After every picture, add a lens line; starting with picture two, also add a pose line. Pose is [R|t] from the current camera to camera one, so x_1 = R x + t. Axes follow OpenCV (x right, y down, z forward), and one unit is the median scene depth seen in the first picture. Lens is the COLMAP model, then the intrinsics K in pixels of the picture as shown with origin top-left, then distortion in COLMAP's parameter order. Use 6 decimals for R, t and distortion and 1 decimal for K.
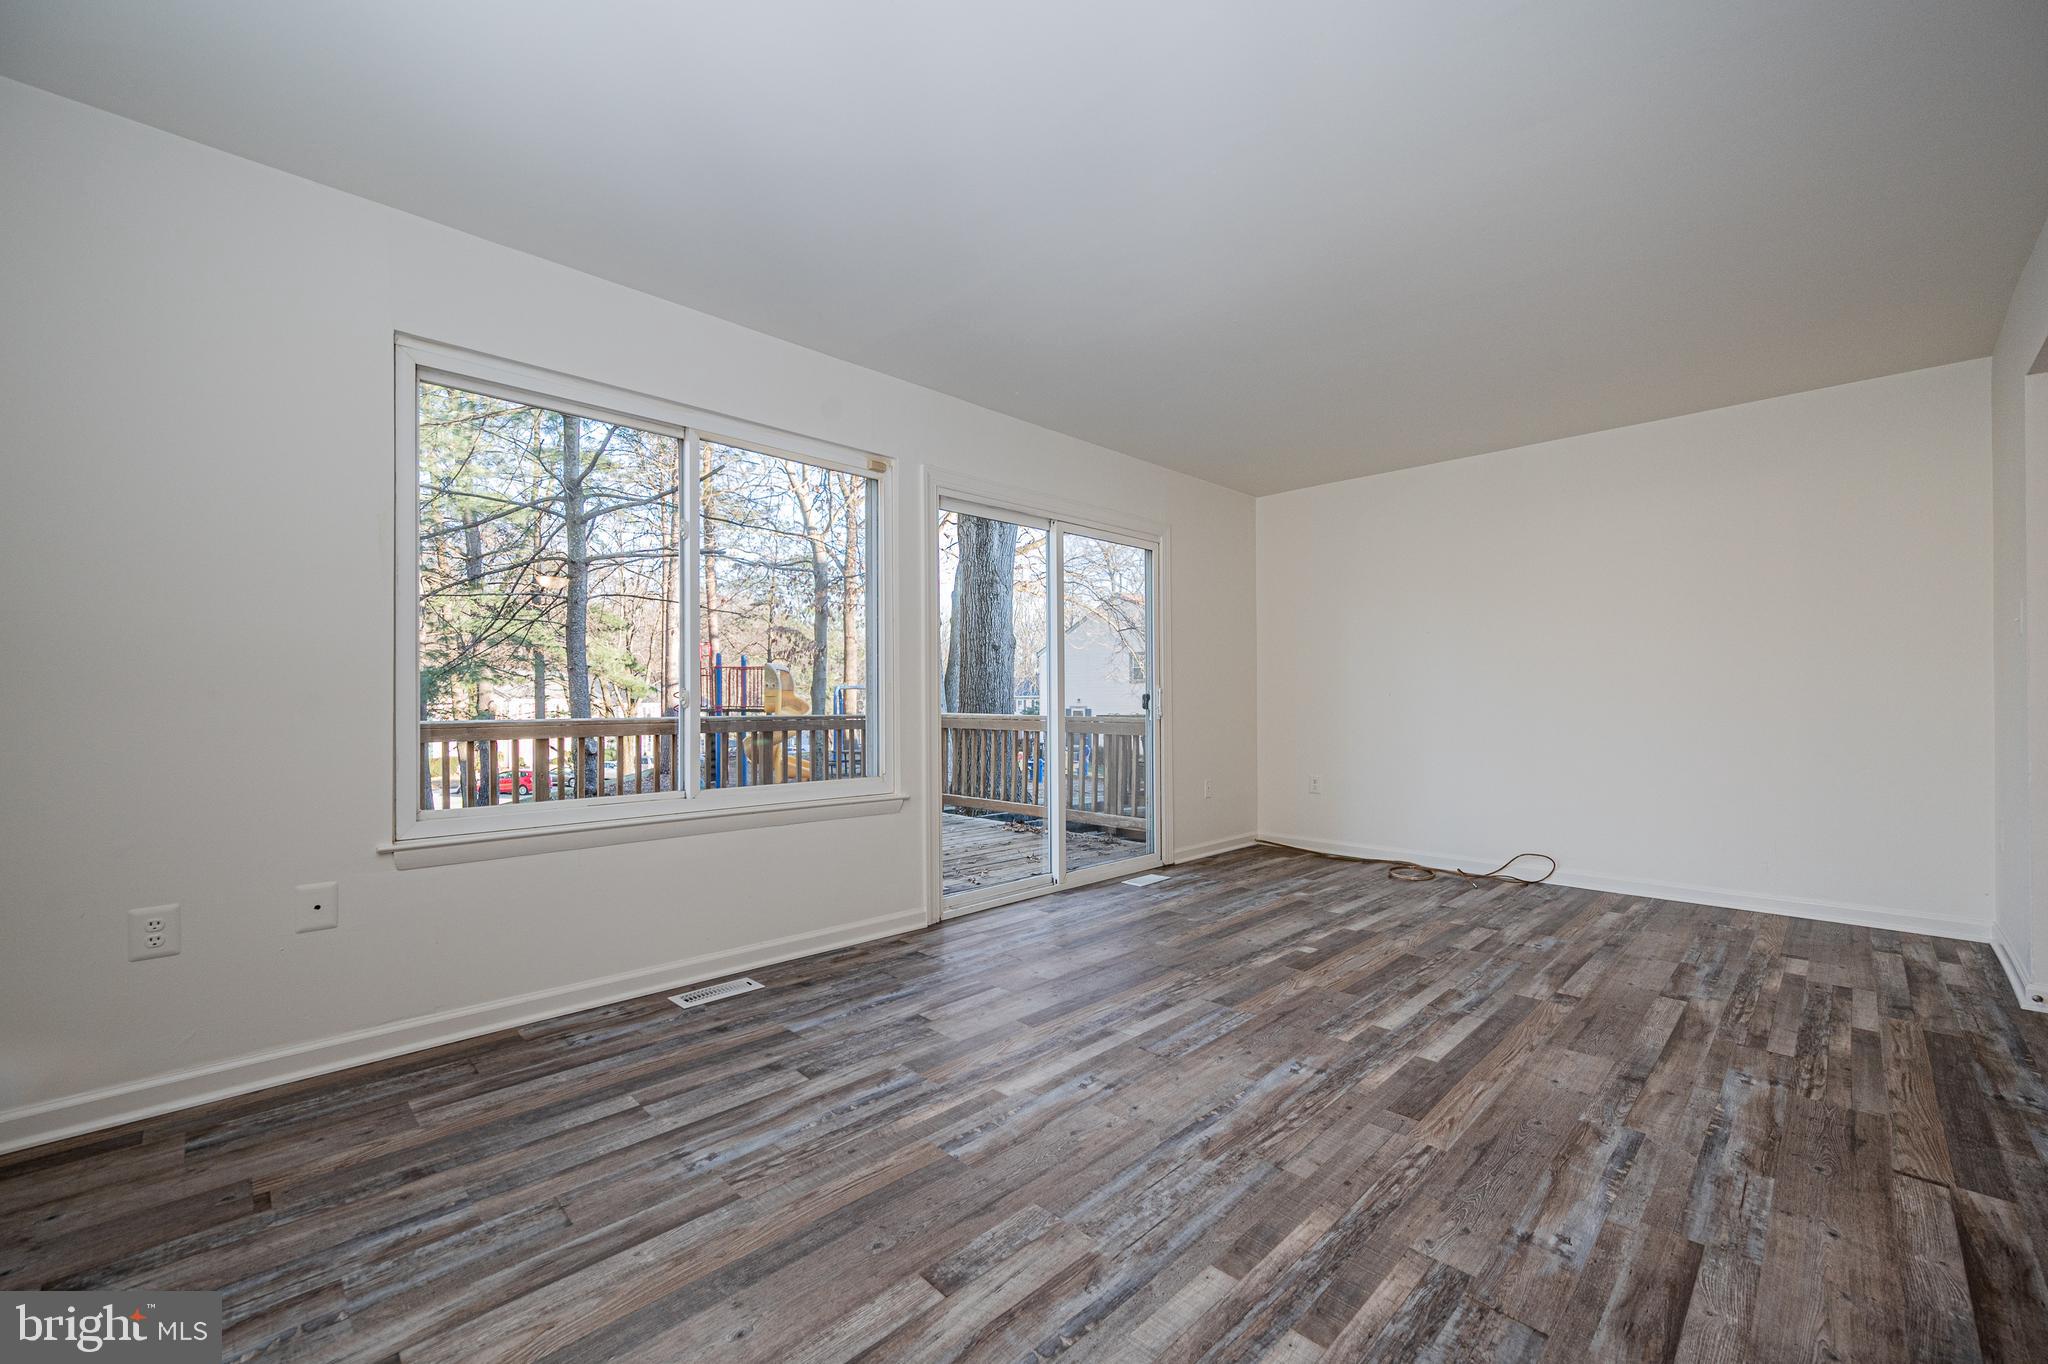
lens RADIAL K [[815.6, 0, 1027.5], [0, 815.6, 703.6], [0, 0, 1]] dist [-0.000548, -0.000045]
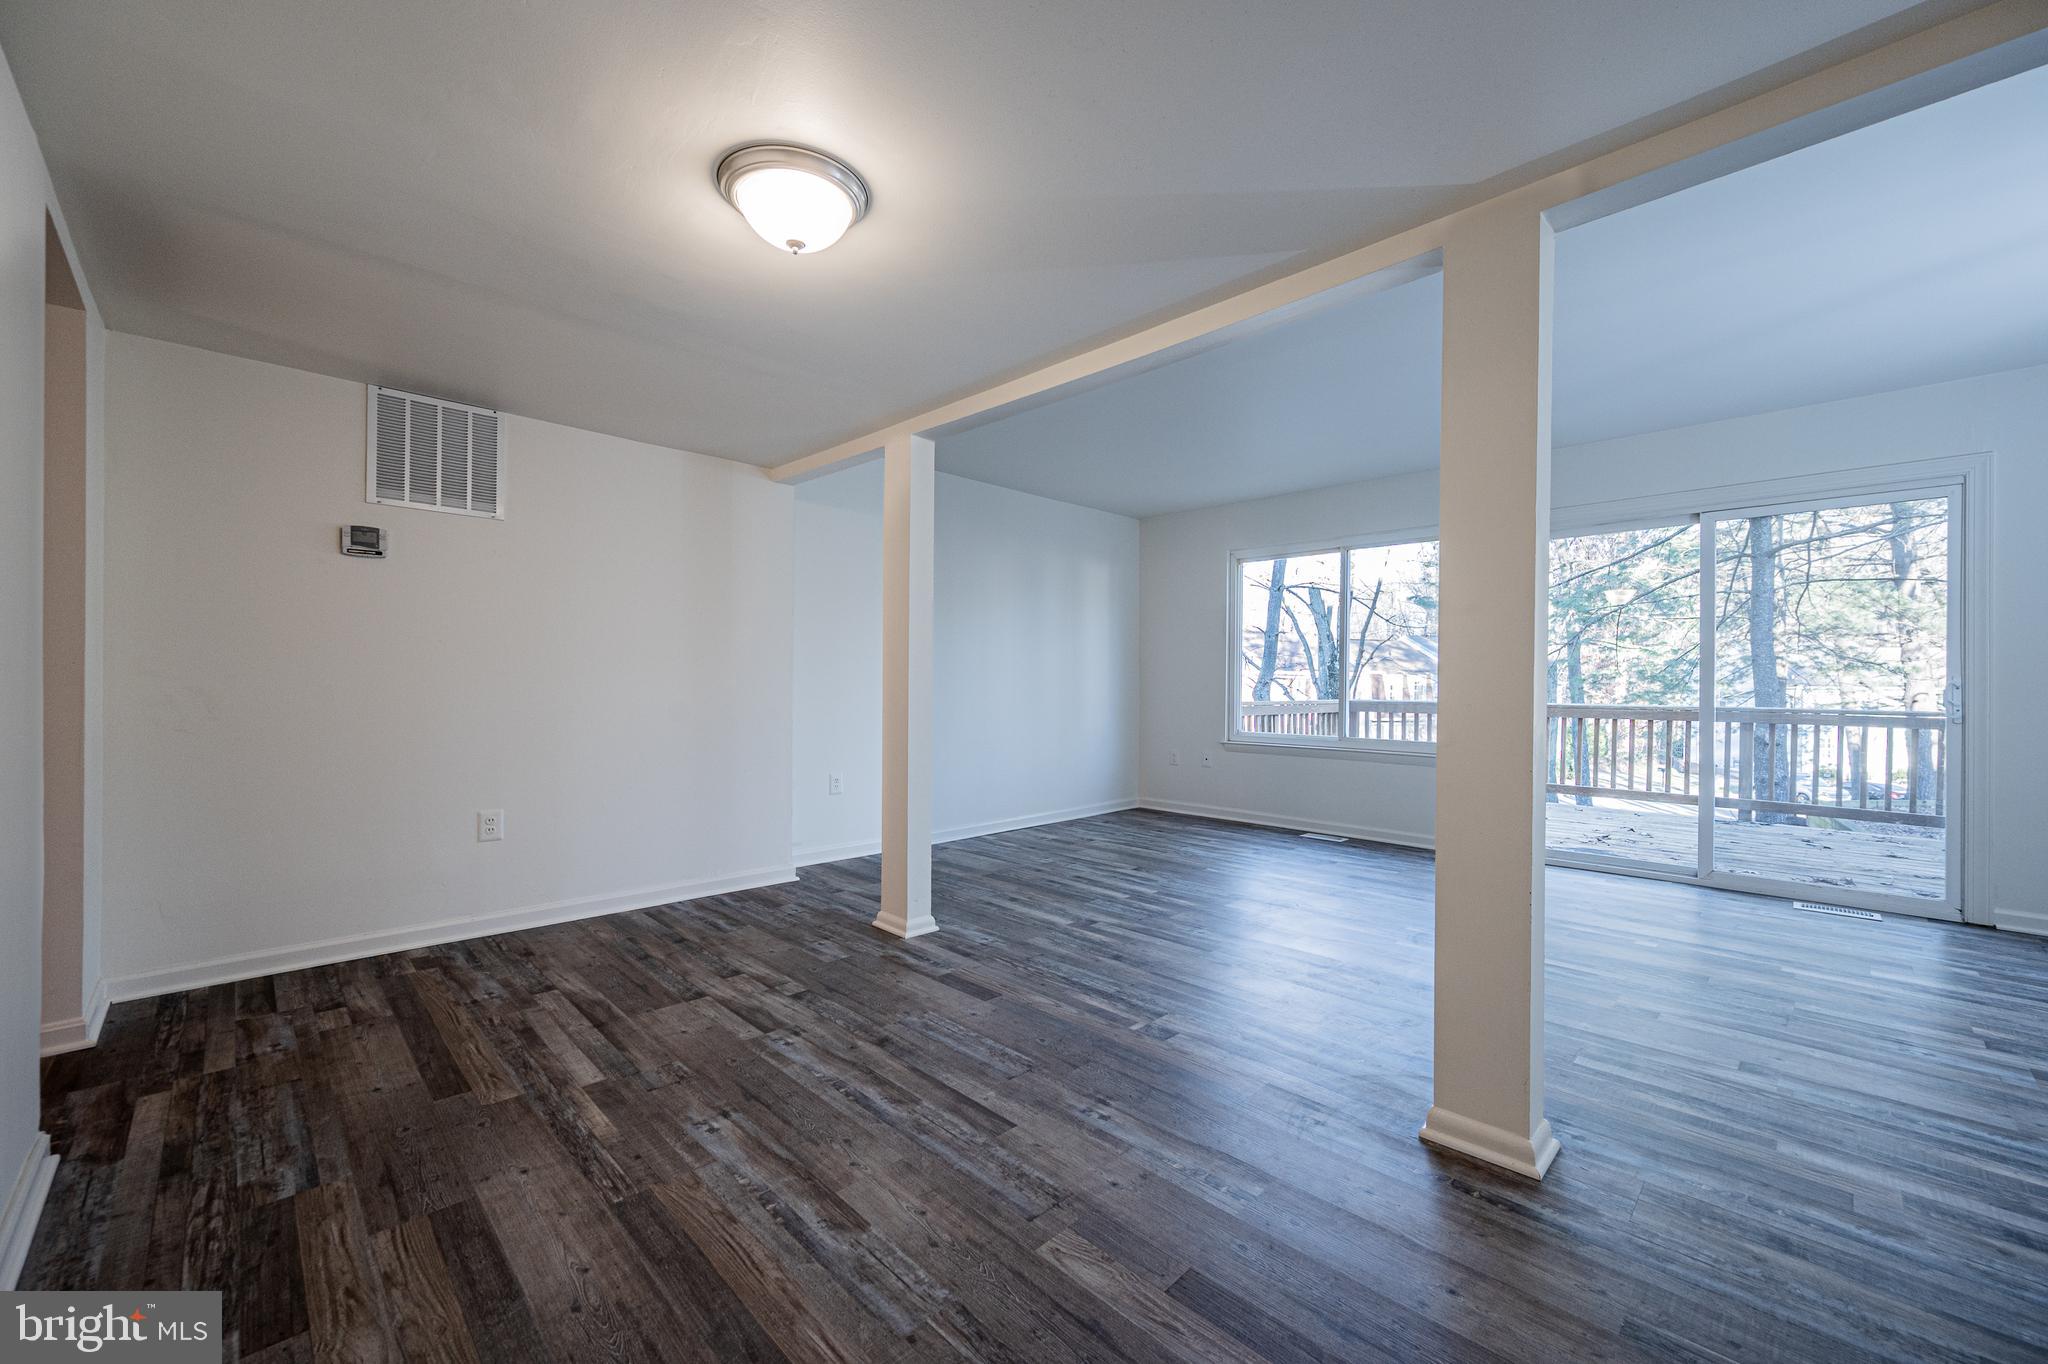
lens RADIAL K [[804.8, 0, 1024.0], [0, 804.8, 682.0], [0, 0, 1]] dist [-0.001143, 0.000273]
pose [[-0.000465, -0.001592, -0.999999, 1.790114], [-0.010771, 0.999941, -0.001587, -0.010828], [0.999942, 0.010771, -0.000482, 0.320673]]
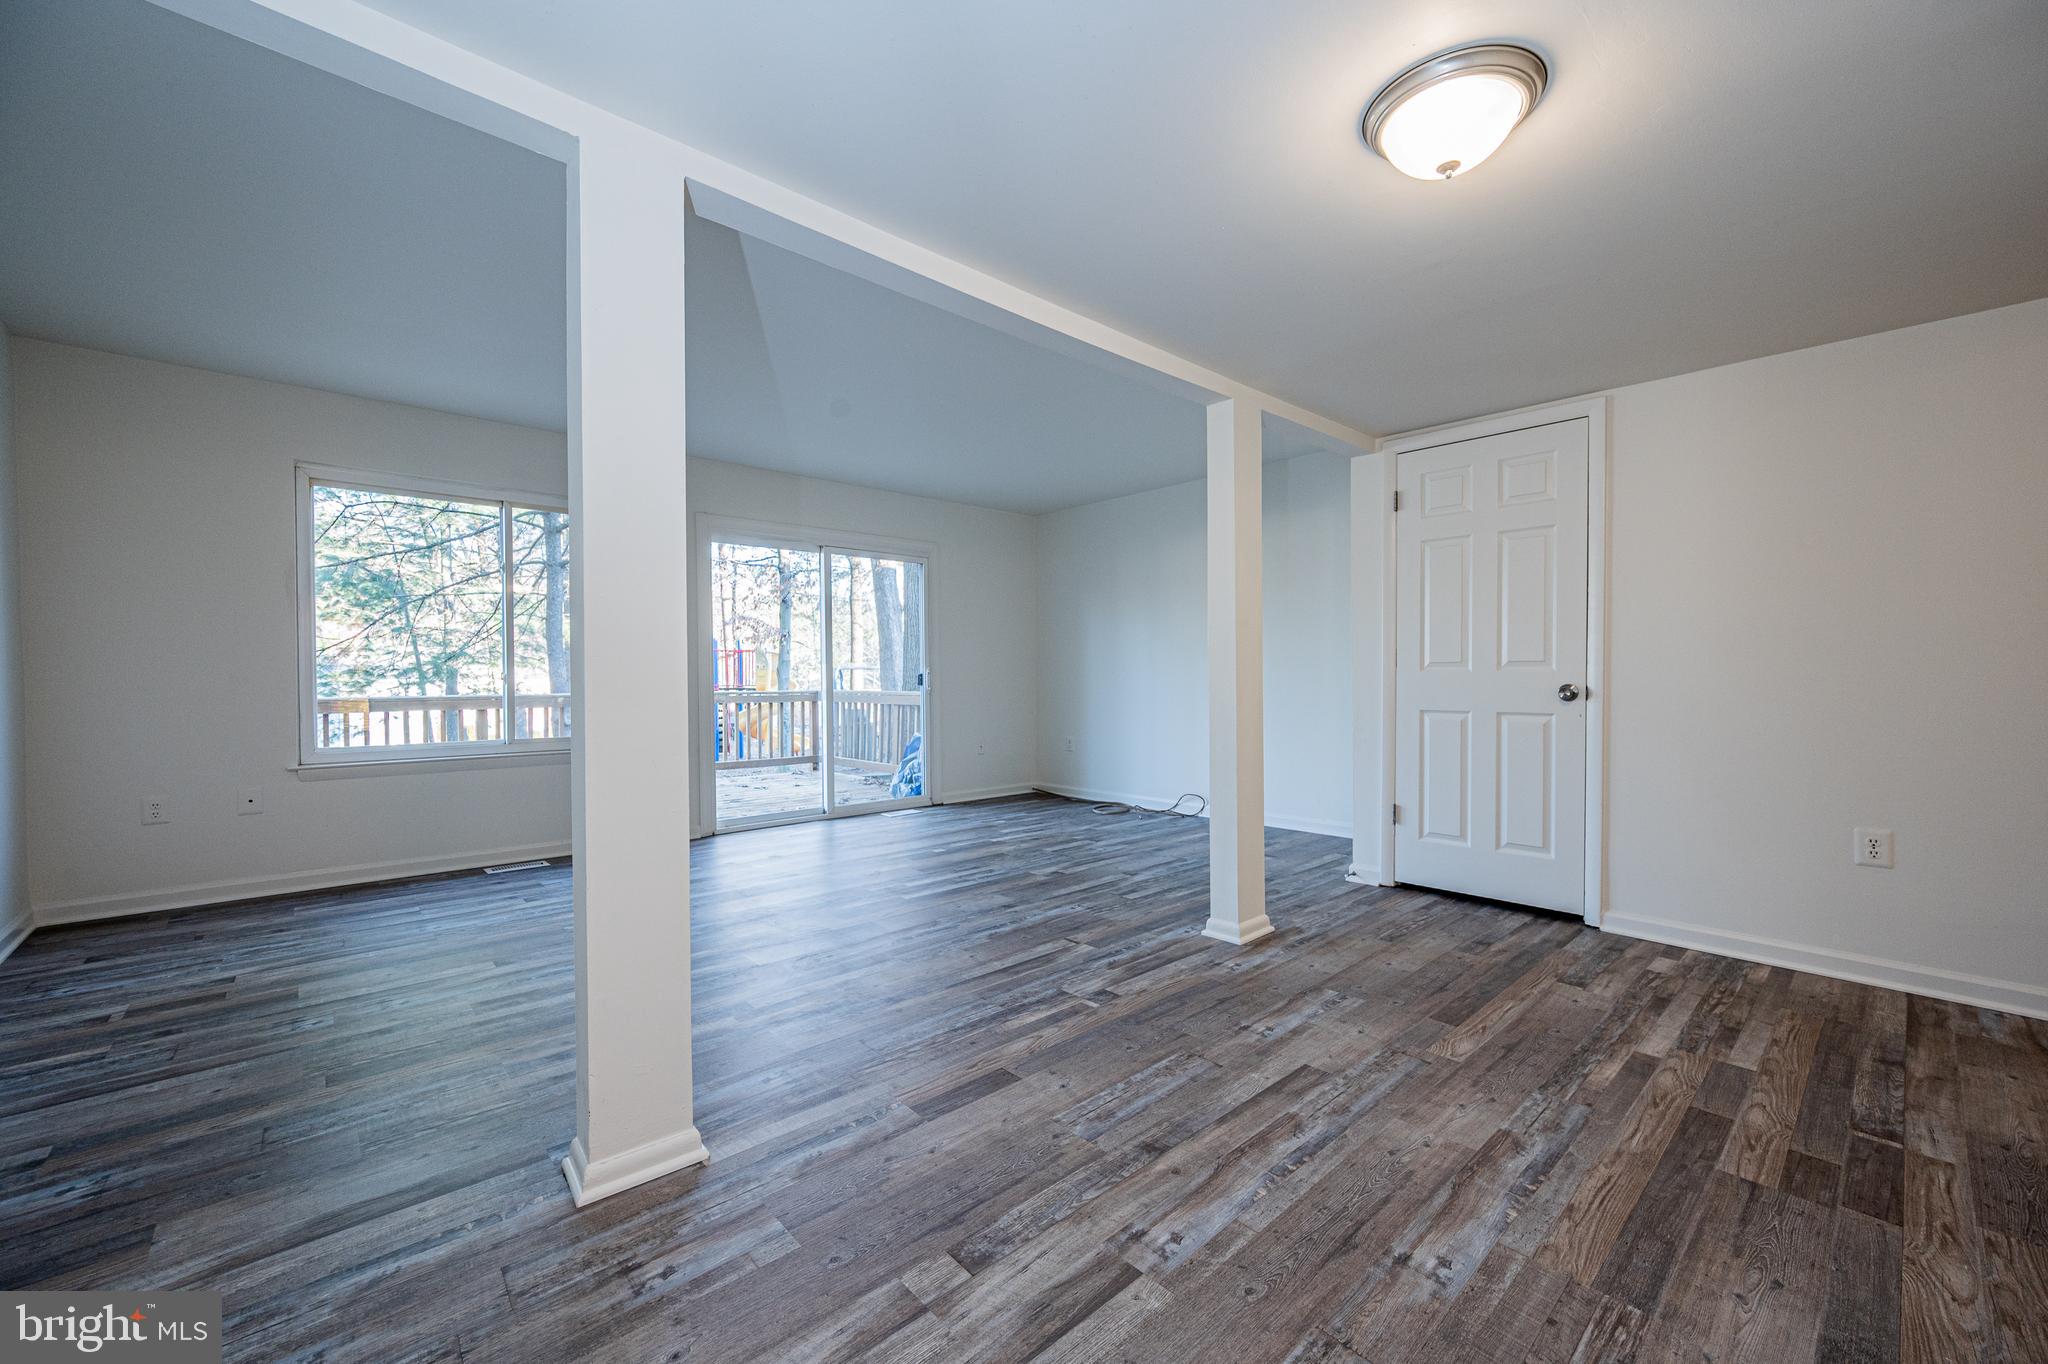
lens RADIAL K [[803.3, 0, 1022.0], [0, 803.3, 649.3], [0, 0, 1]] dist [-0.000556, 0.000189]
pose [[0.998732, -0.006621, -0.049912, 0.760552], [0.004605, 0.999172, -0.040412, 0.006992], [0.050138, 0.040131, 0.997936, -0.566596]]
